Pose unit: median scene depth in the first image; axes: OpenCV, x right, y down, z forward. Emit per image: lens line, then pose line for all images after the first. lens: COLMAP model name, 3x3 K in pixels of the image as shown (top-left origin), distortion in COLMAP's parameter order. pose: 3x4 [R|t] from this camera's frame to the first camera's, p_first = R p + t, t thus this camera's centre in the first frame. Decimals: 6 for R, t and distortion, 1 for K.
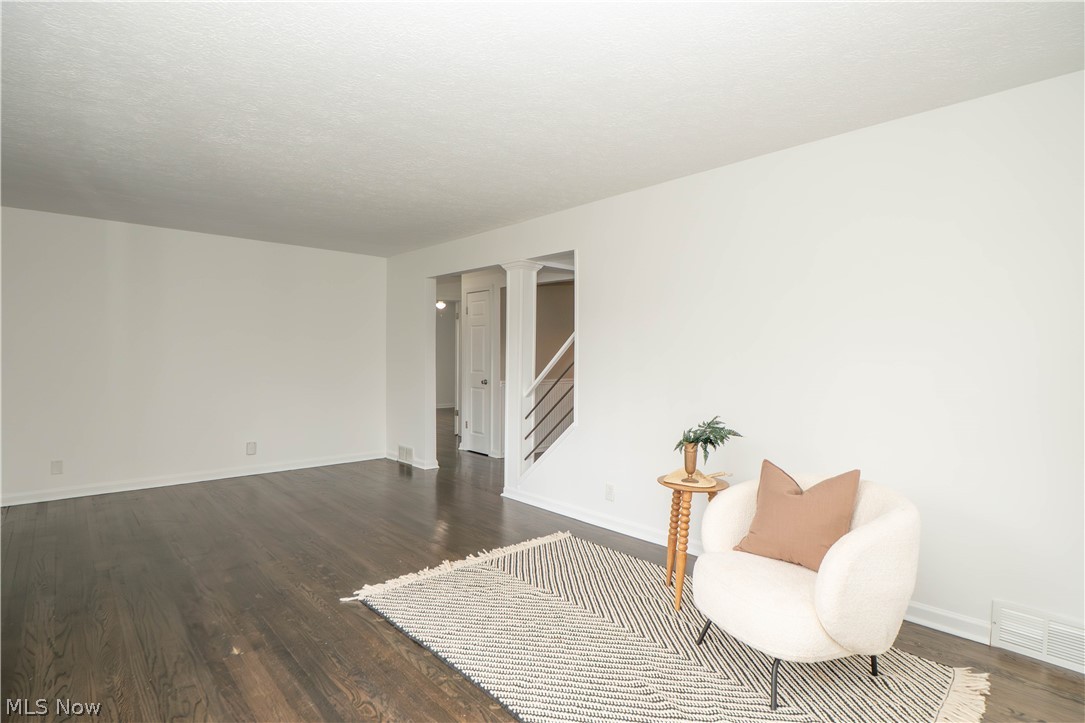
lens RADIAL K [[522.0, 0, 537.0], [0, 522.0, 372.0], [0, 0, 1]] dist [-0.033116, -0.000142]
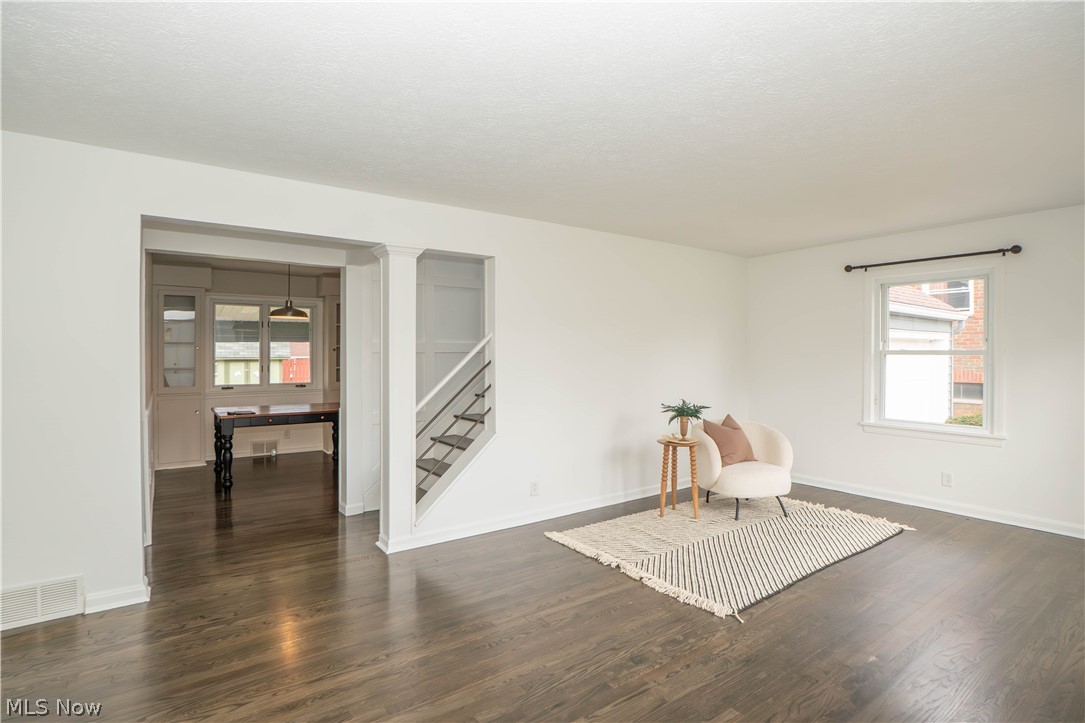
lens RADIAL K [[544.4, 0, 528.7], [0, 544.4, 370.8], [0, 0, 1]] dist [-0.033273, 0.000503]
pose [[0.125369, -0.034071, 0.991525, -1.342659], [0.028067, 0.999132, 0.030784, -0.063068], [-0.991713, 0.023970, 0.126217, 1.203292]]
